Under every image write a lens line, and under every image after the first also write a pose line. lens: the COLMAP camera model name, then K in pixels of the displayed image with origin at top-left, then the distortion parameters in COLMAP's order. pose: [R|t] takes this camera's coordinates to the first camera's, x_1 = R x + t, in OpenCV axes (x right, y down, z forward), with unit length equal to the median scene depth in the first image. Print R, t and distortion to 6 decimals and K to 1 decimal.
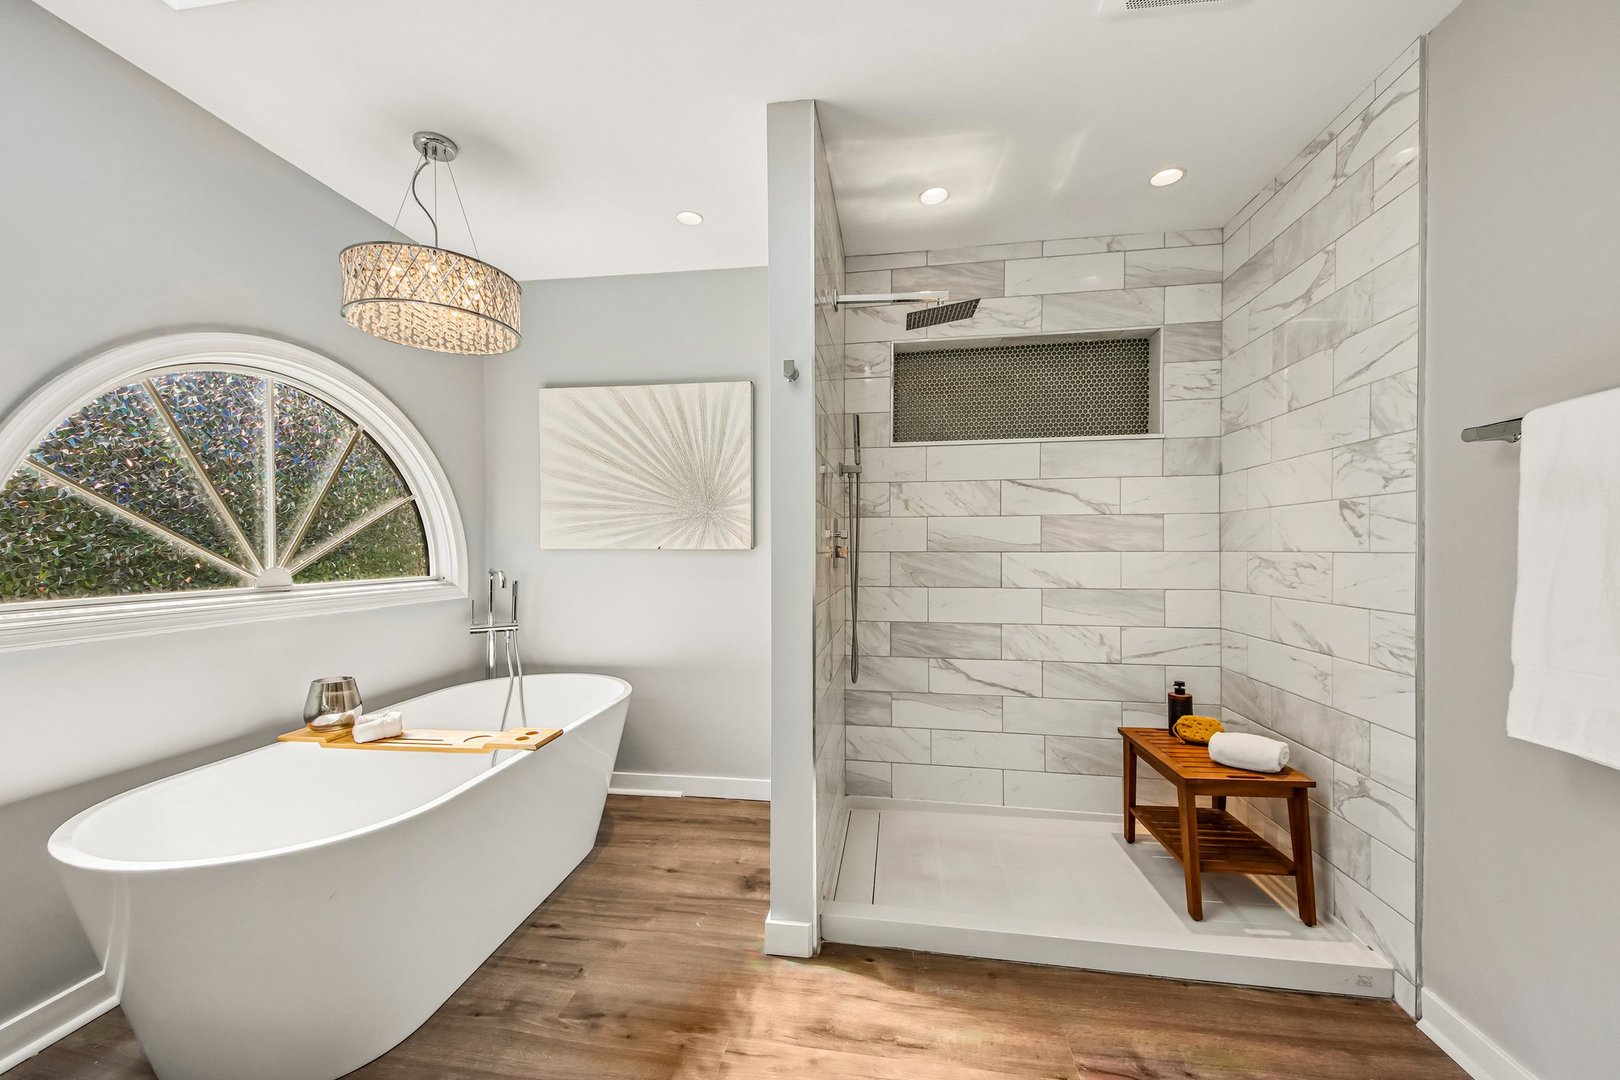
lens RADIAL K [[634.4, 0, 804.8], [0, 634.4, 549.1], [0, 0, 1]] dist [0.068144, -0.035471]
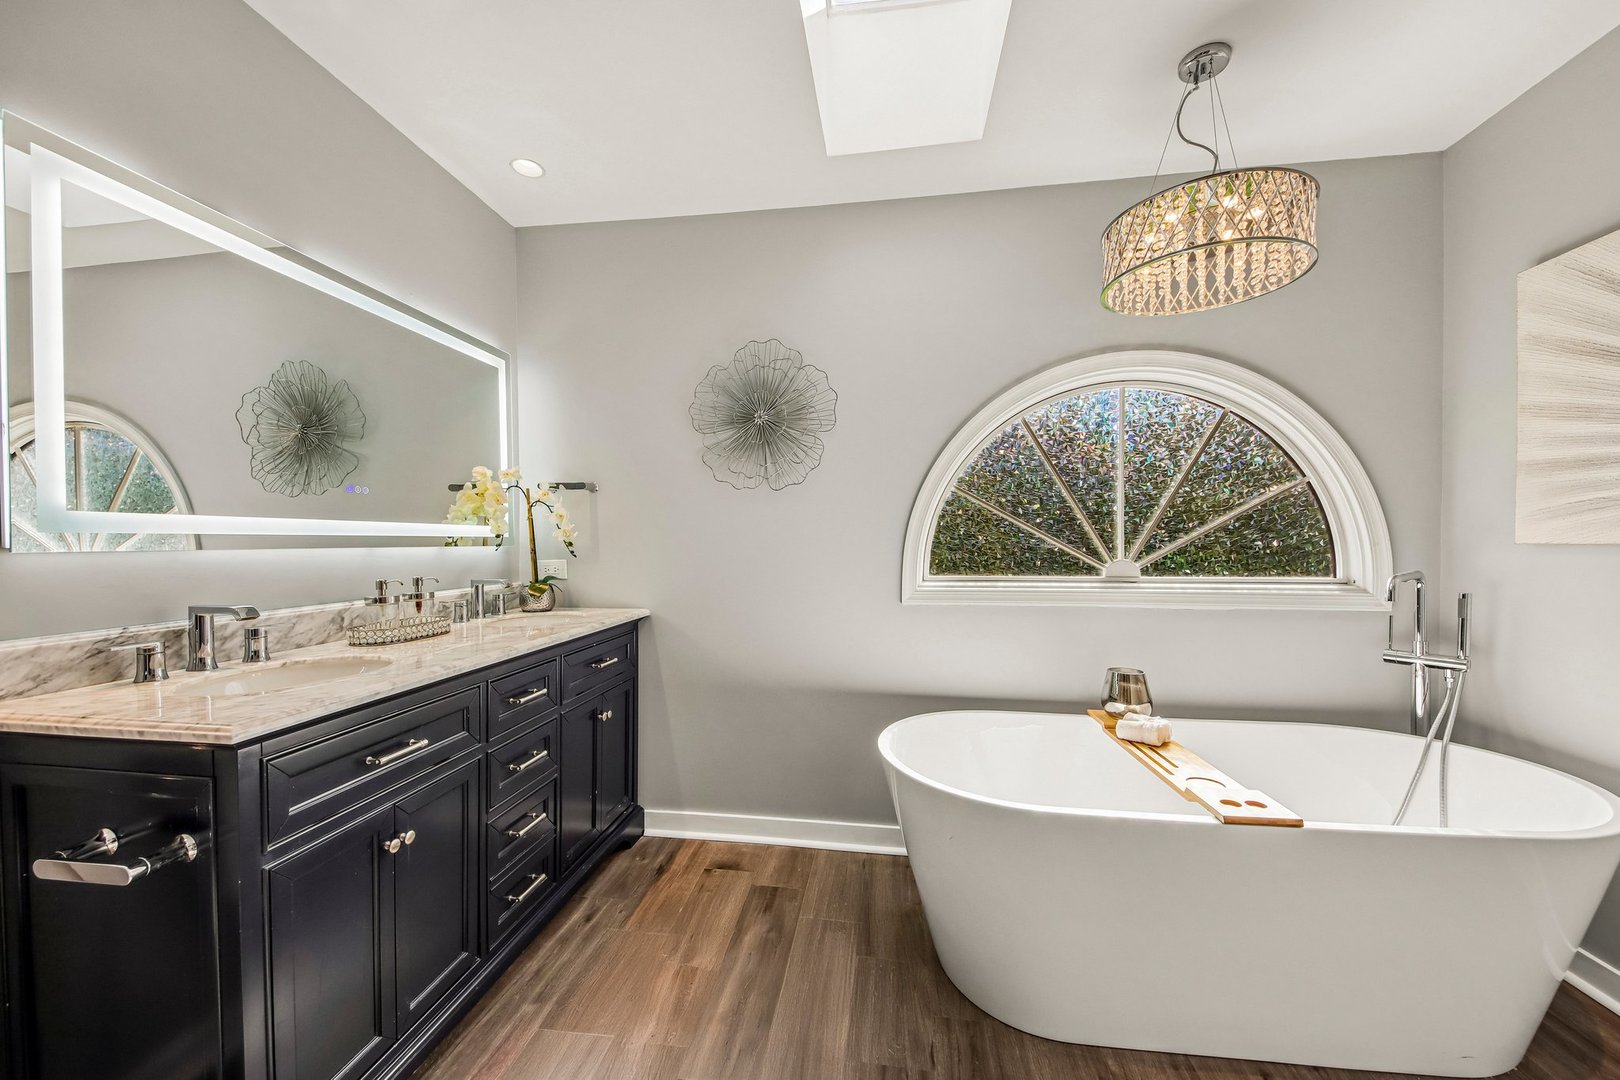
lens RADIAL K [[634.4, 0, 804.8], [0, 634.4, 549.1], [0, 0, 1]] dist [0.068144, -0.035471]
pose [[-0.009745, 0.014014, -0.999854, 0.249887], [0.001917, 0.999900, 0.013996, -0.005448], [0.999951, -0.001781, -0.009771, 0.431510]]
